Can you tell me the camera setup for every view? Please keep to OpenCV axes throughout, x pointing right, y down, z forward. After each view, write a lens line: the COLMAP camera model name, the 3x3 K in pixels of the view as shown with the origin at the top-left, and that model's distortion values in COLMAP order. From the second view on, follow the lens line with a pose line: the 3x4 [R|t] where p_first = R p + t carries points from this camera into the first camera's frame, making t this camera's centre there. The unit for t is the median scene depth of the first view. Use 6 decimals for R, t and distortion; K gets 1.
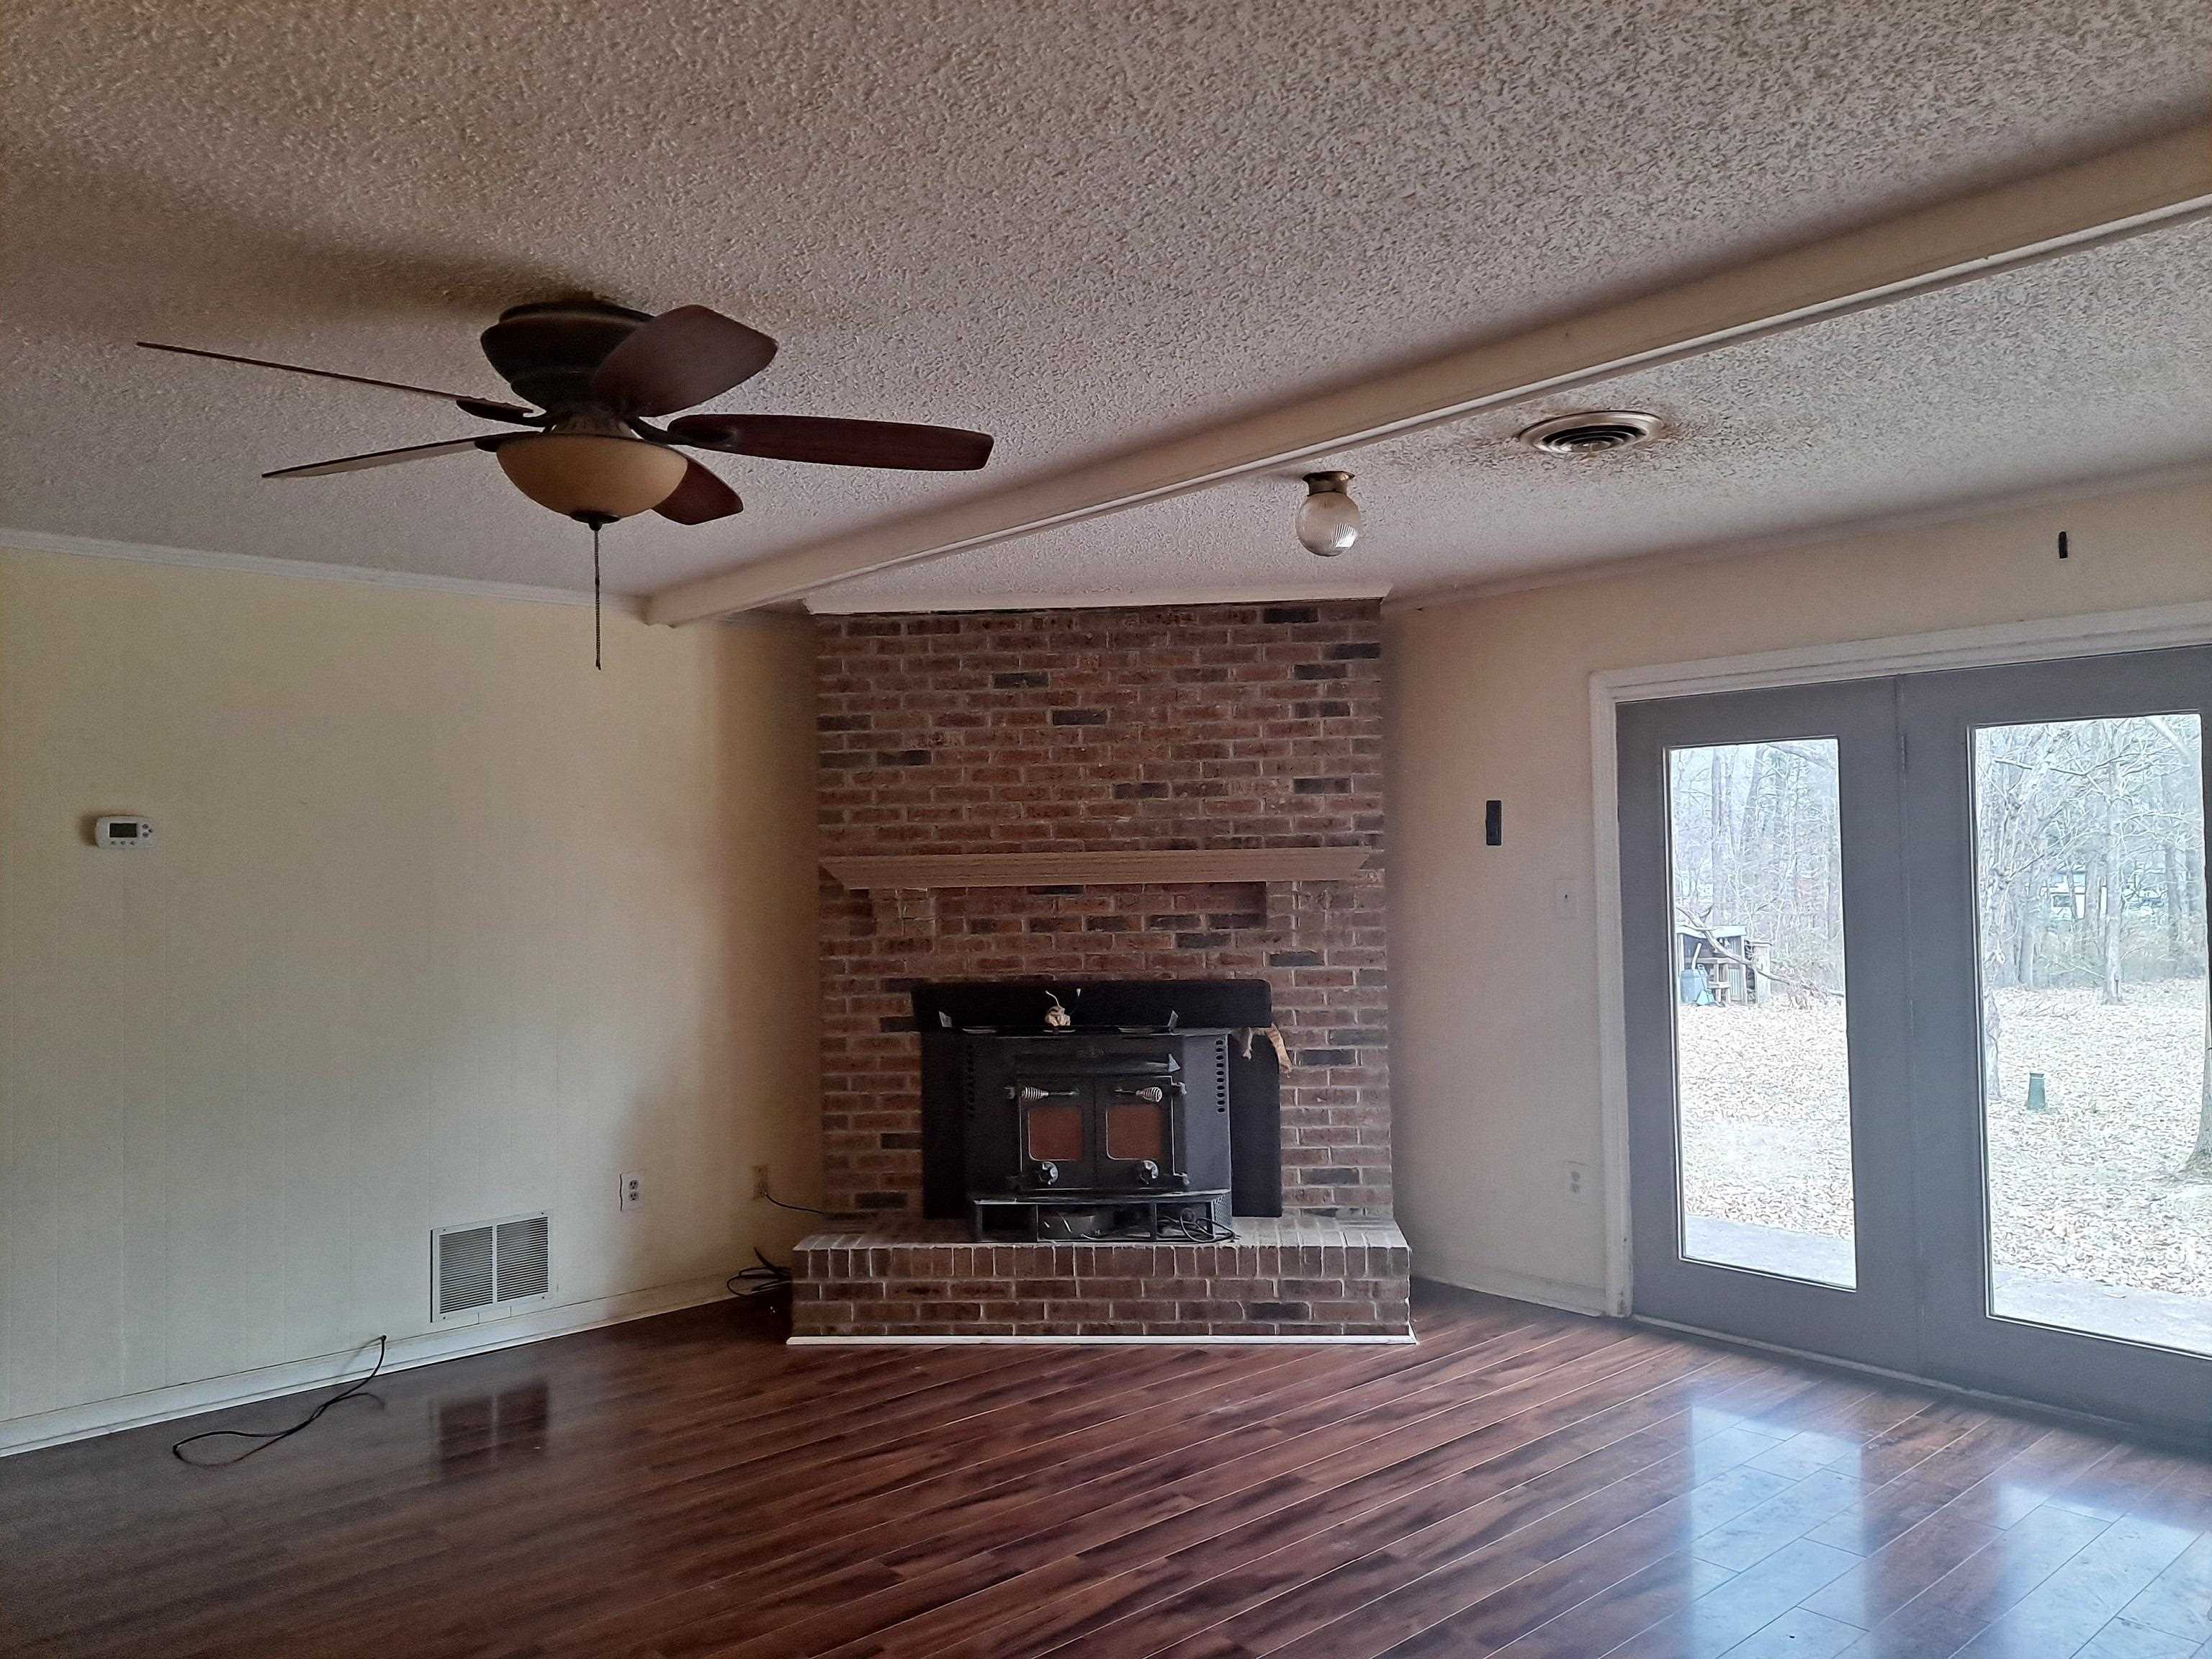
lens RADIAL K [[1612.2, 0, 1127.5], [0, 1612.2, 815.3], [0, 0, 1]] dist [0.042842, -0.035623]
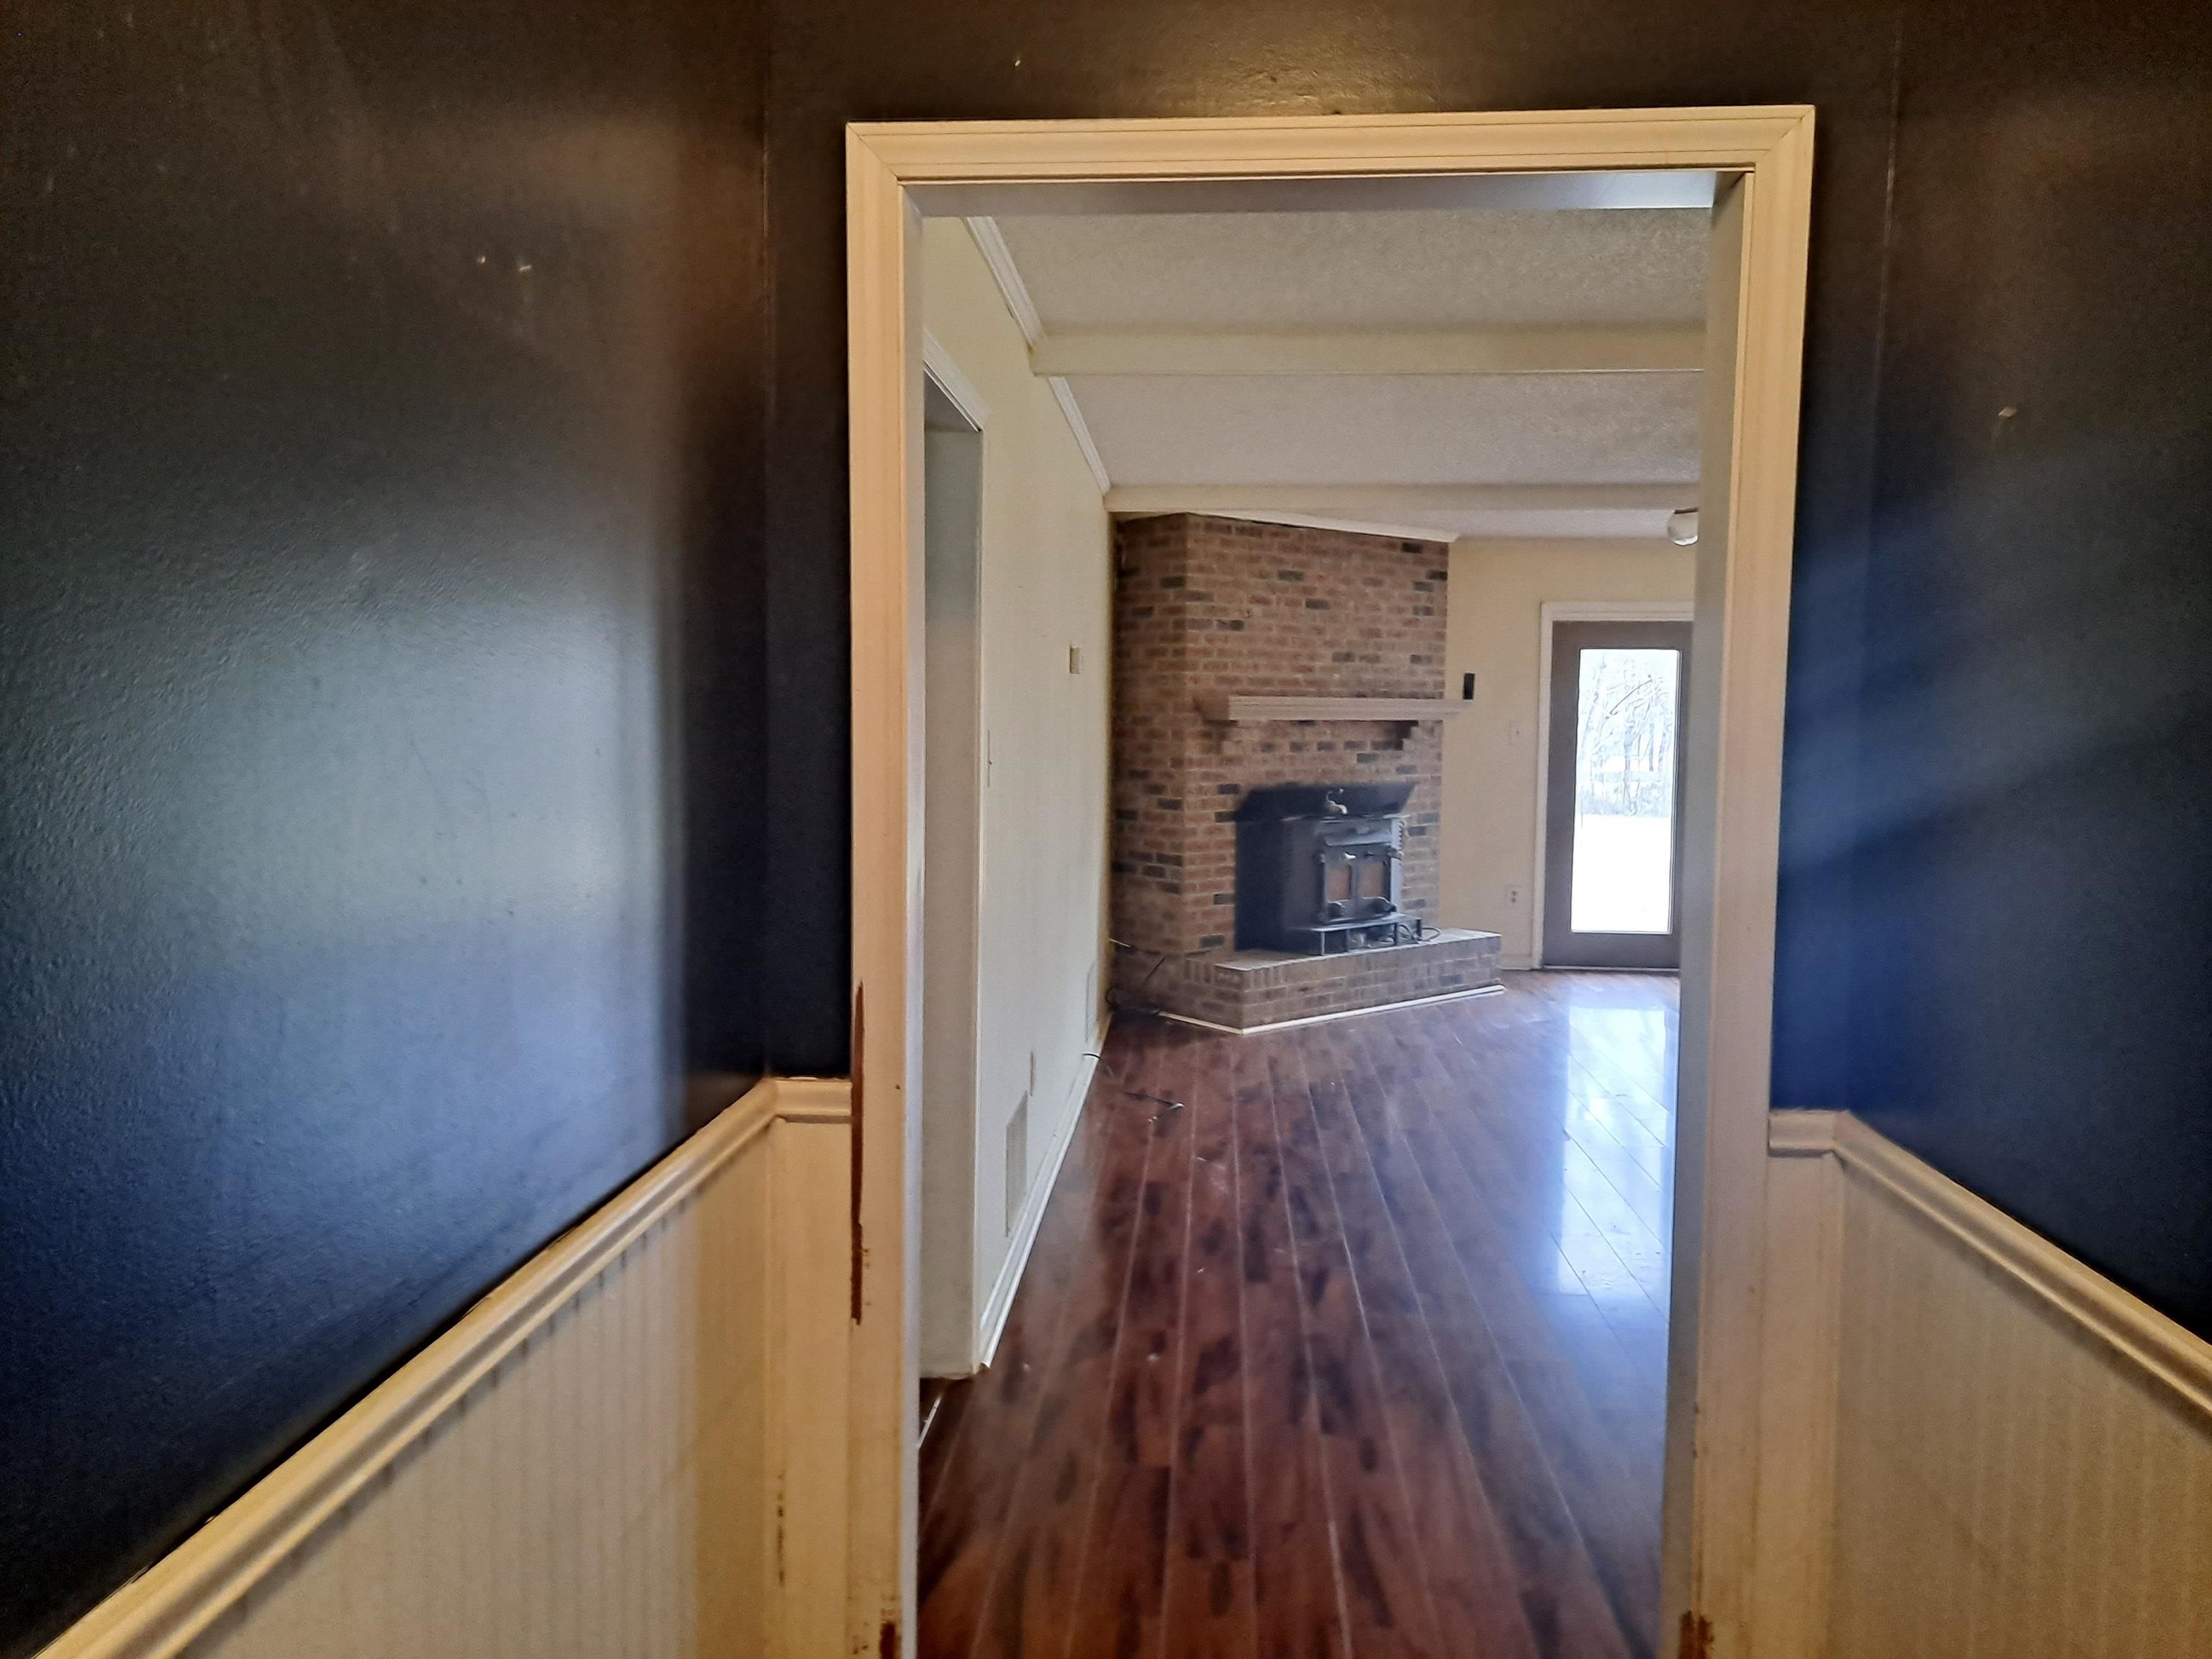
lens RADIAL K [[1612.2, 0, 1096.5], [0, 1612.2, 835.7], [0, 0, 1]] dist [0.042842, -0.035623]
pose [[0.716258, -0.029401, 0.697216, -1.205491], [-0.042682, 0.995396, 0.085823, 0.030605], [-0.696529, -0.091230, 0.711705, 0.080473]]
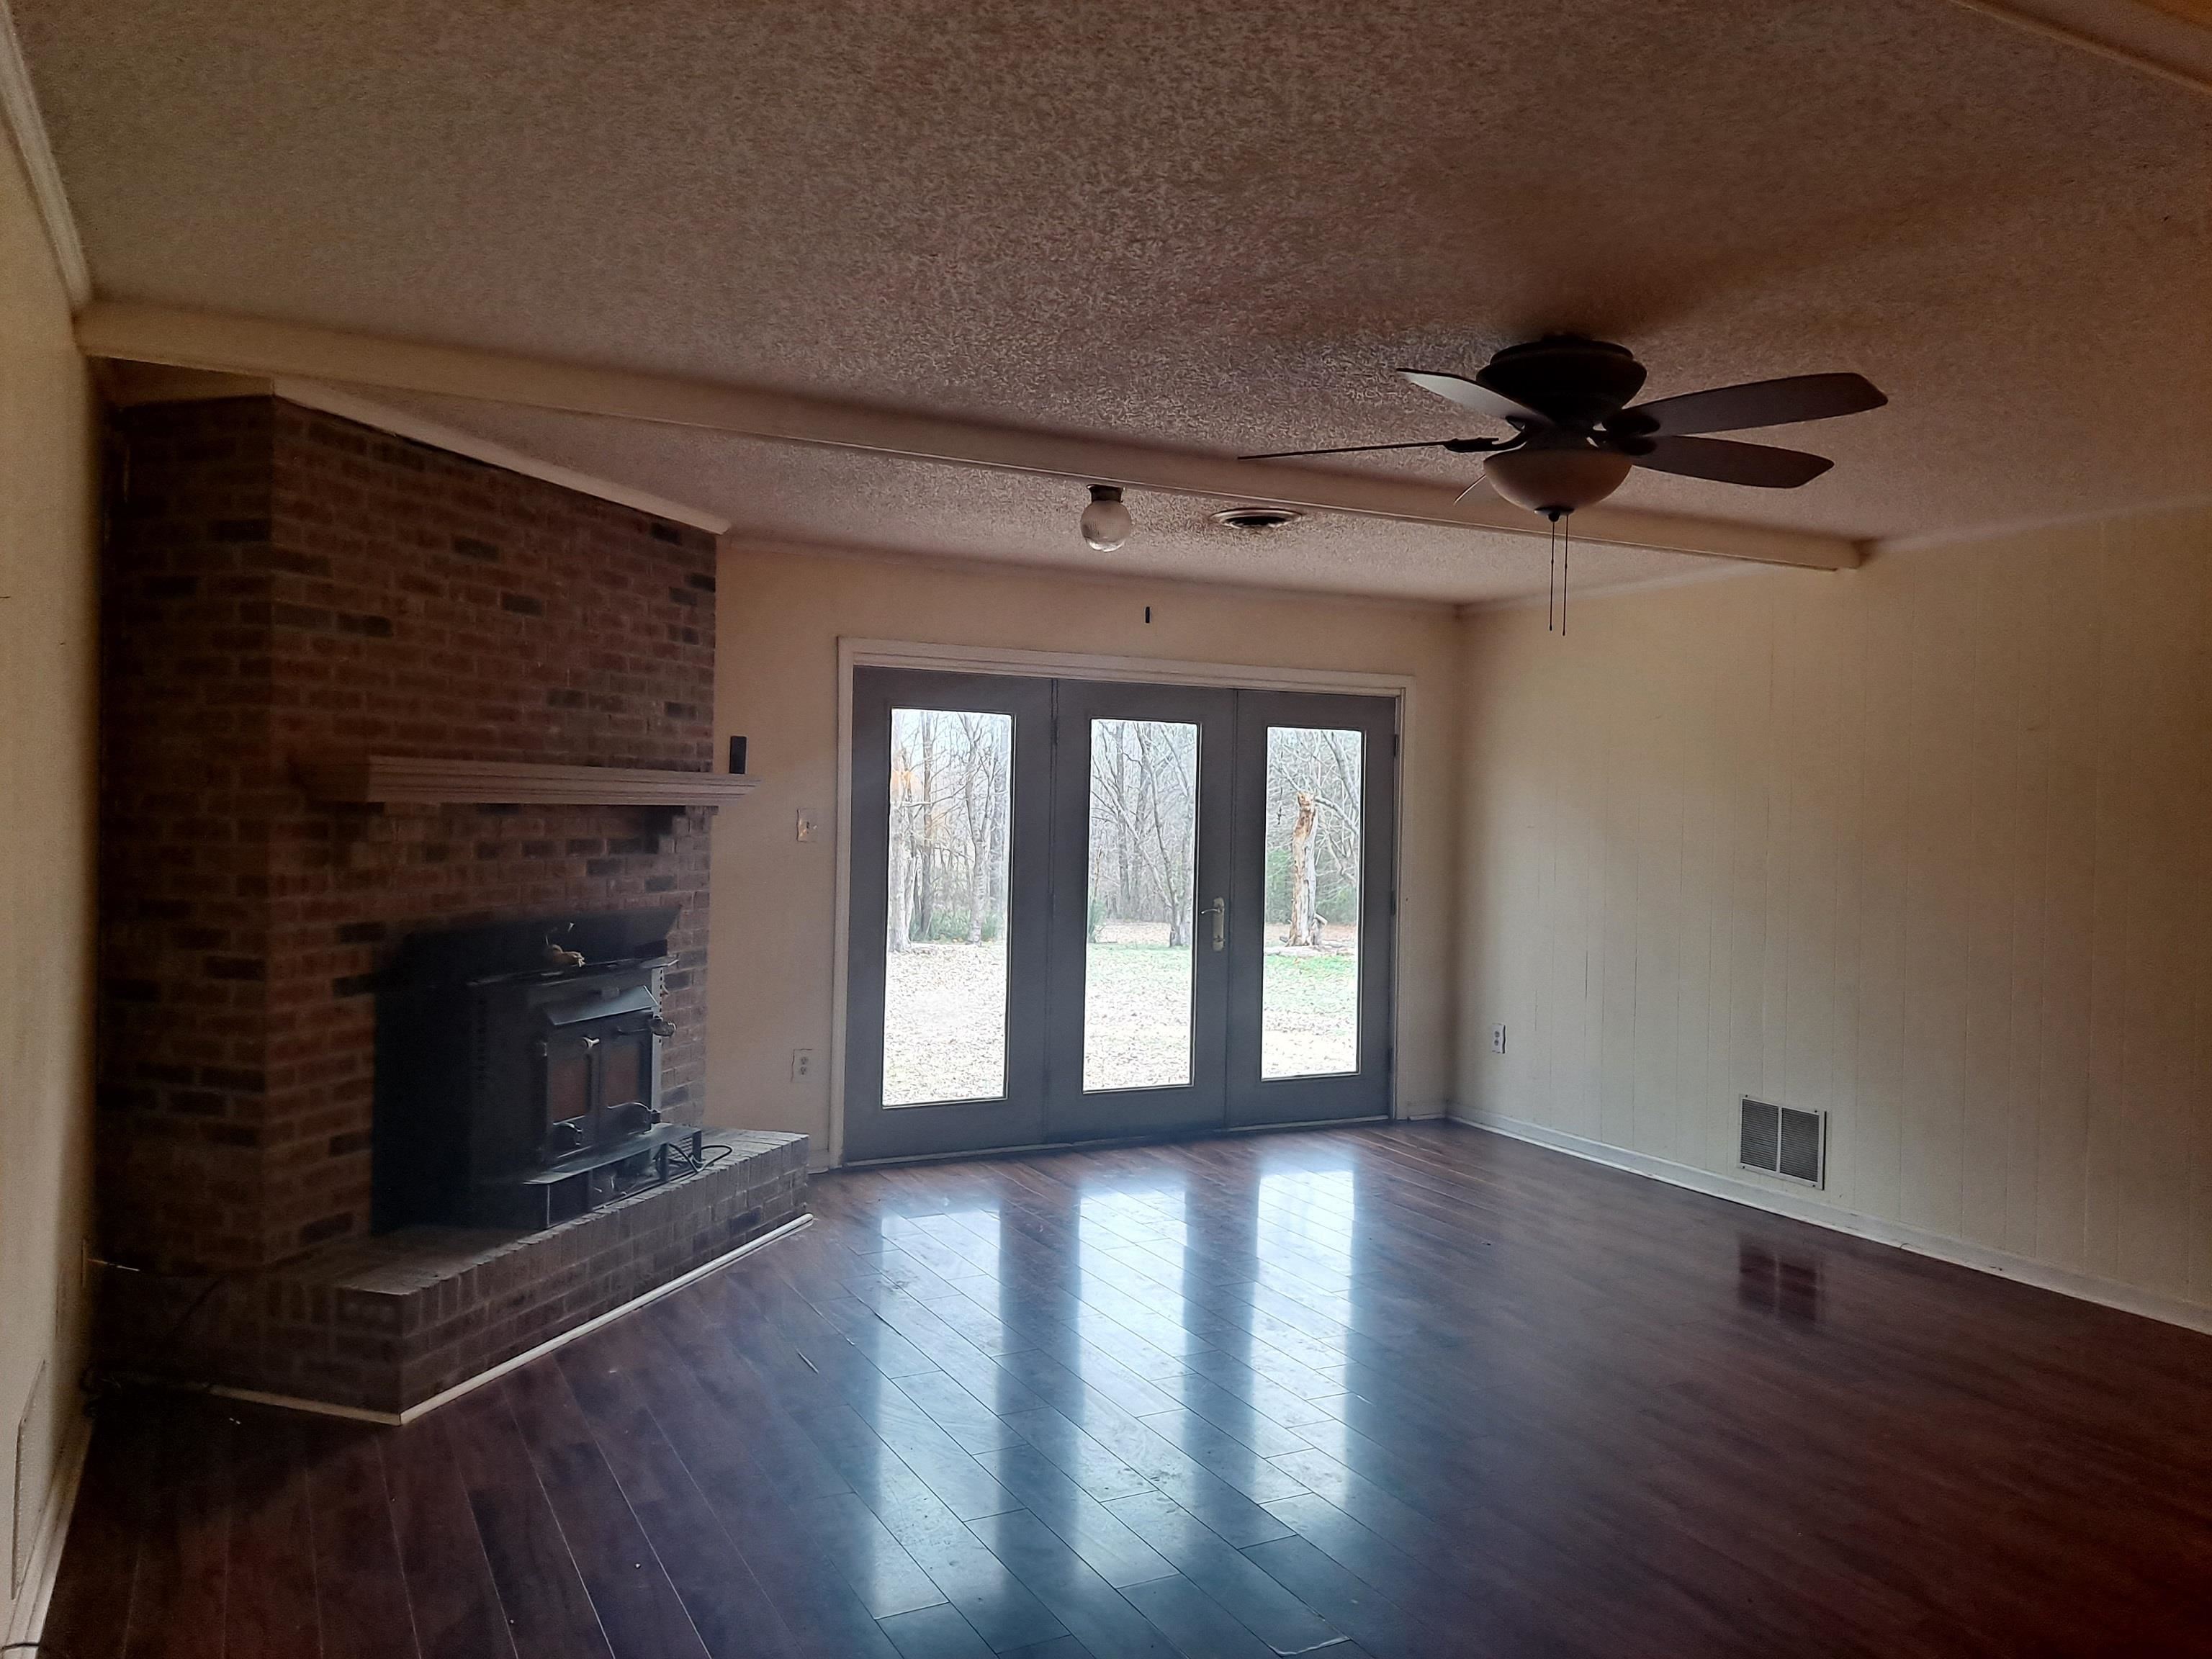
lens RADIAL K [[1612.2, 0, 1113.2], [0, 1612.2, 831.4], [0, 0, 1]] dist [0.042842, -0.035623]
pose [[0.233401, 0.008027, 0.972348, -0.787968], [-0.056539, 0.998386, 0.005329, 0.035734], [-0.970736, -0.056219, 0.233478, 0.497023]]
